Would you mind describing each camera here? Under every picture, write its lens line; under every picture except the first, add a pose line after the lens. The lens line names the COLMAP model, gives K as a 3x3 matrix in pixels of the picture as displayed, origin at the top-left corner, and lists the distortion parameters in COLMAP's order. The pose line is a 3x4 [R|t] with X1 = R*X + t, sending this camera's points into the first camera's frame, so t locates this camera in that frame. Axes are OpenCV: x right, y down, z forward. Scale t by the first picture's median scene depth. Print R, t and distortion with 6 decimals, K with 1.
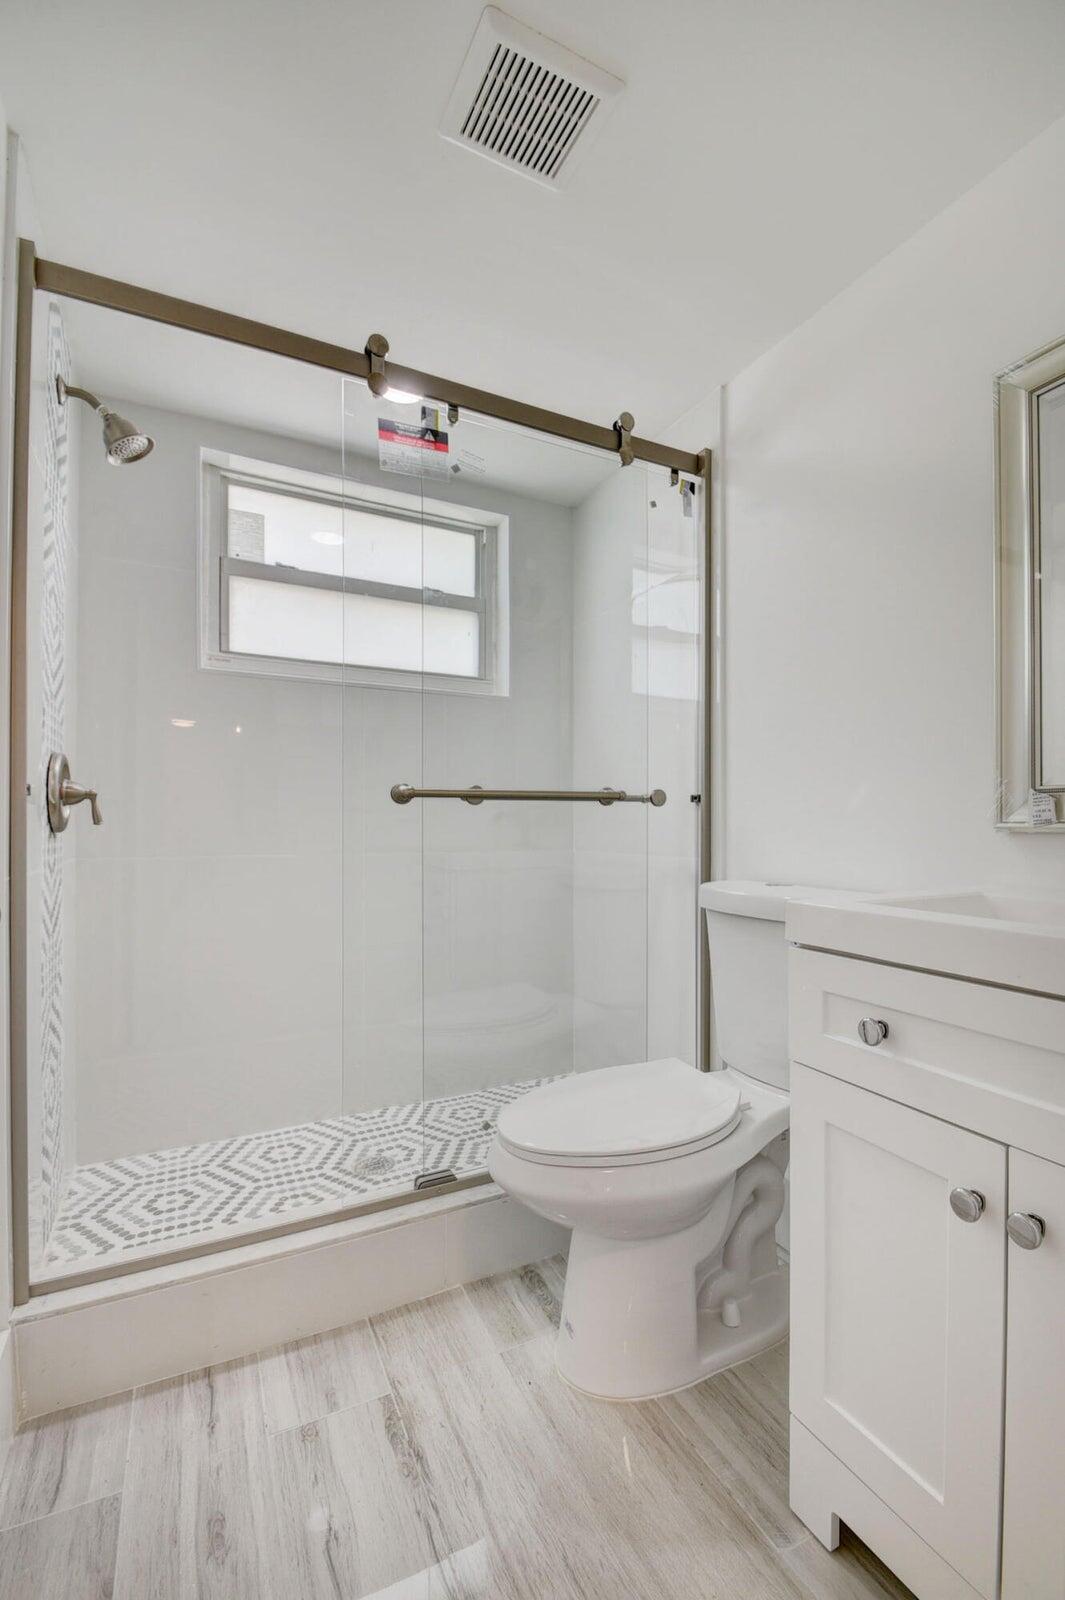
lens RADIAL K [[715.9, 0, 572.5], [0, 715.9, 806.9], [0, 0, 1]] dist [0.011454, -0.018670]
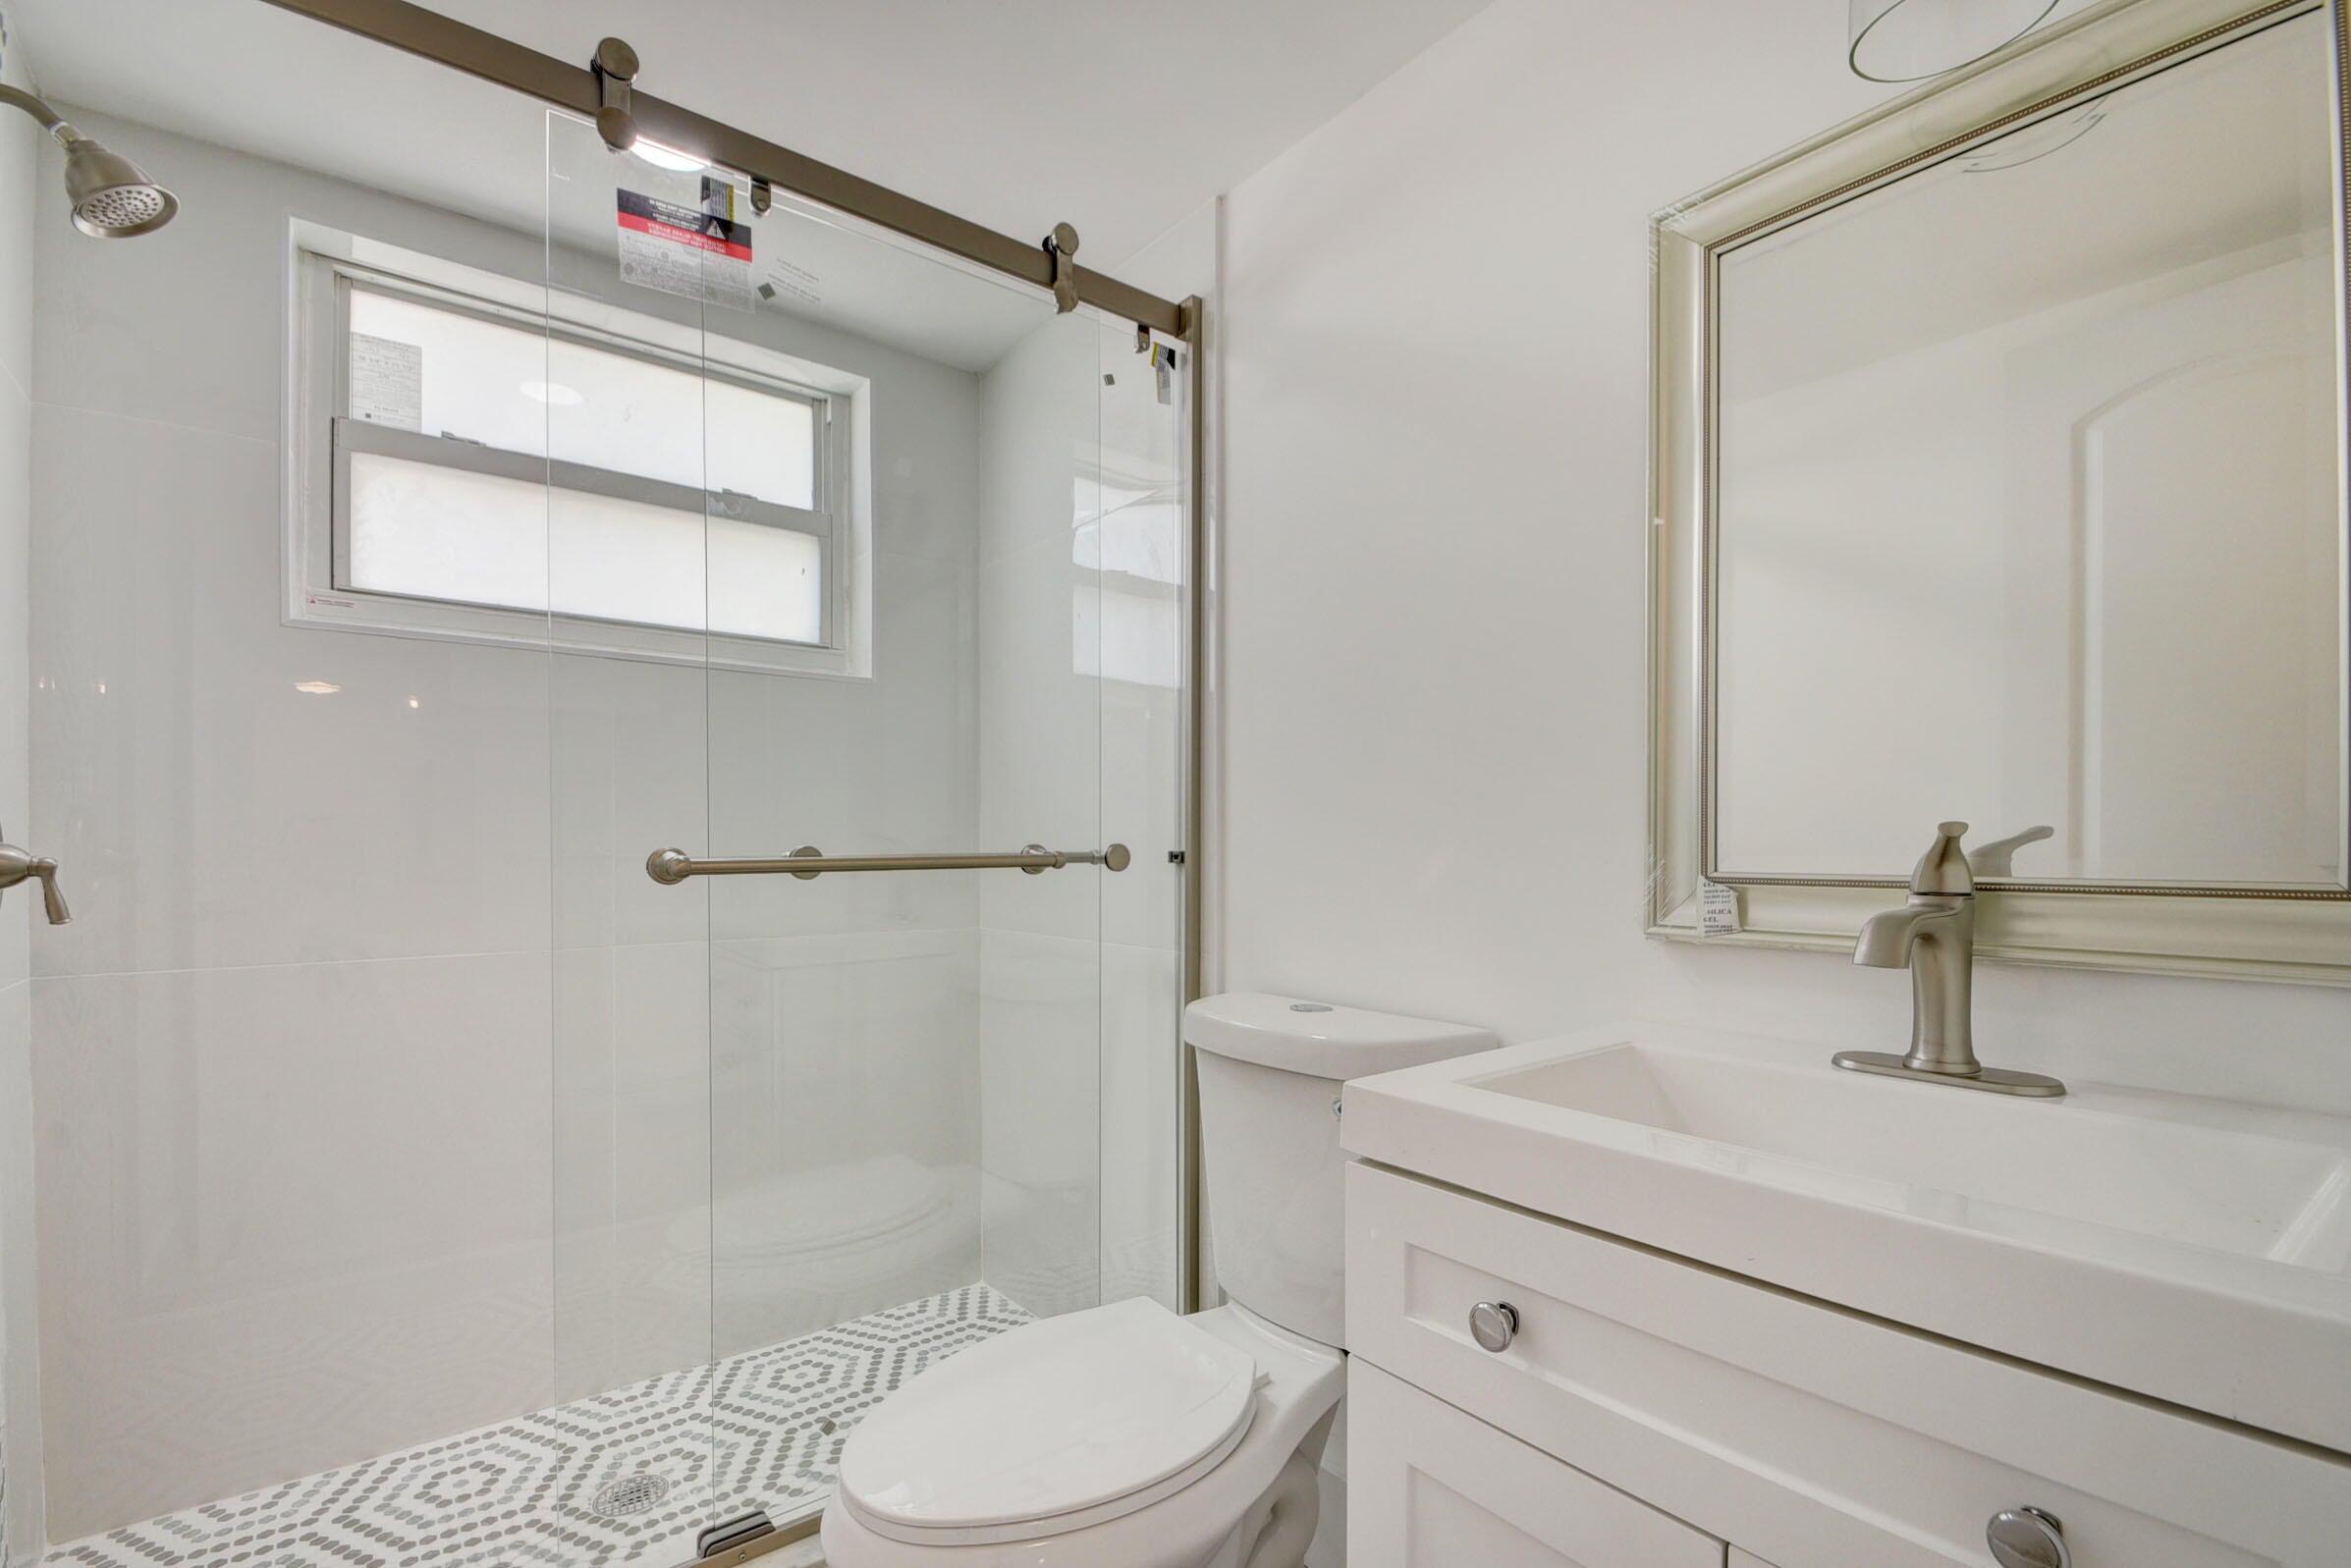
lens RADIAL K [[1051.9, 0, 1170.7], [0, 1051.9, 841.4], [0, 0, 1]] dist [0.011454, -0.018670]
pose [[0.984315, -0.002449, 0.176403, 0.004596], [-0.001029, 0.999807, 0.019618, -0.044564], [-0.176417, -0.019492, 0.984122, 0.095457]]
